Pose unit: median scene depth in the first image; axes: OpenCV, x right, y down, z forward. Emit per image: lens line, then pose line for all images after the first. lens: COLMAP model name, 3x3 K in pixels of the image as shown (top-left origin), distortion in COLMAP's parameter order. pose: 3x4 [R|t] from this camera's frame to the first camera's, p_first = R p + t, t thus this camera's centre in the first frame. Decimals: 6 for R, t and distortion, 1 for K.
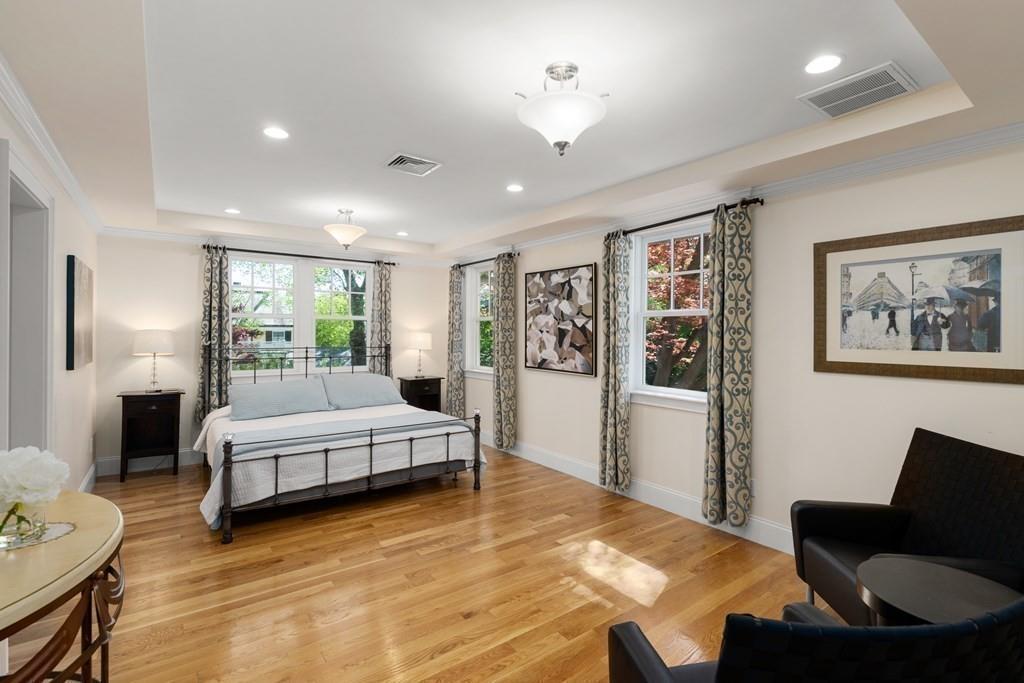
lens RADIAL K [[469.5, 0, 513.3], [0, 469.5, 336.5], [0, 0, 1]] dist [-0.001052, 0.000384]
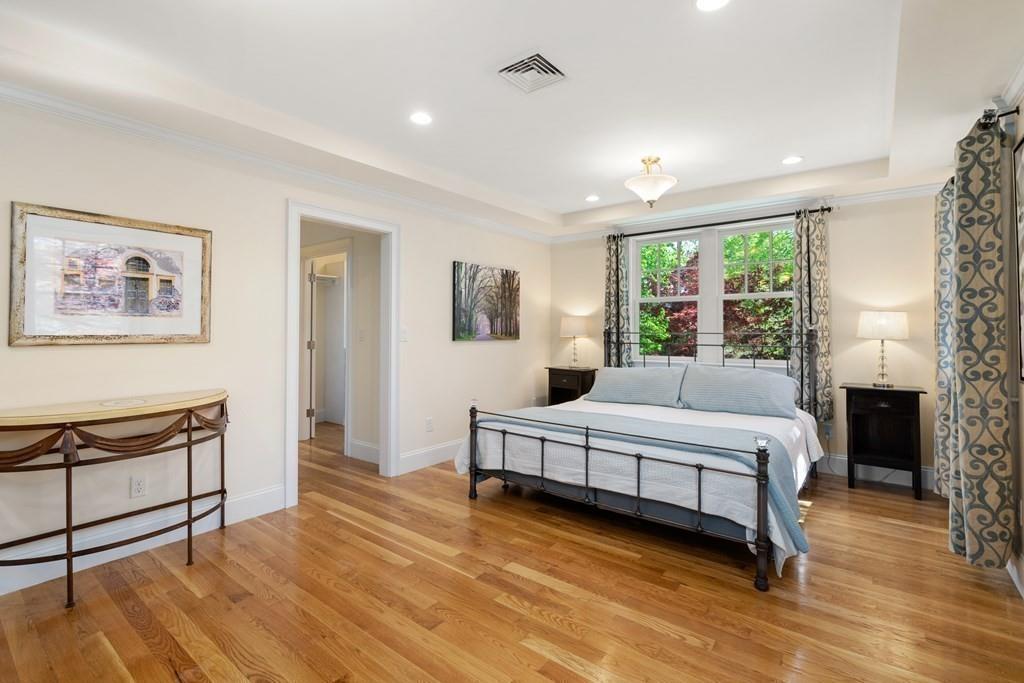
lens RADIAL K [[469.5, 0, 522.8], [0, 469.5, 325.5], [0, 0, 1]] dist [-0.001052, 0.000384]
pose [[0.281218, -0.016441, -0.959503, 0.418353], [-0.008616, 0.999770, -0.019656, 0.042886], [0.959605, 0.013795, 0.281011, 0.667157]]
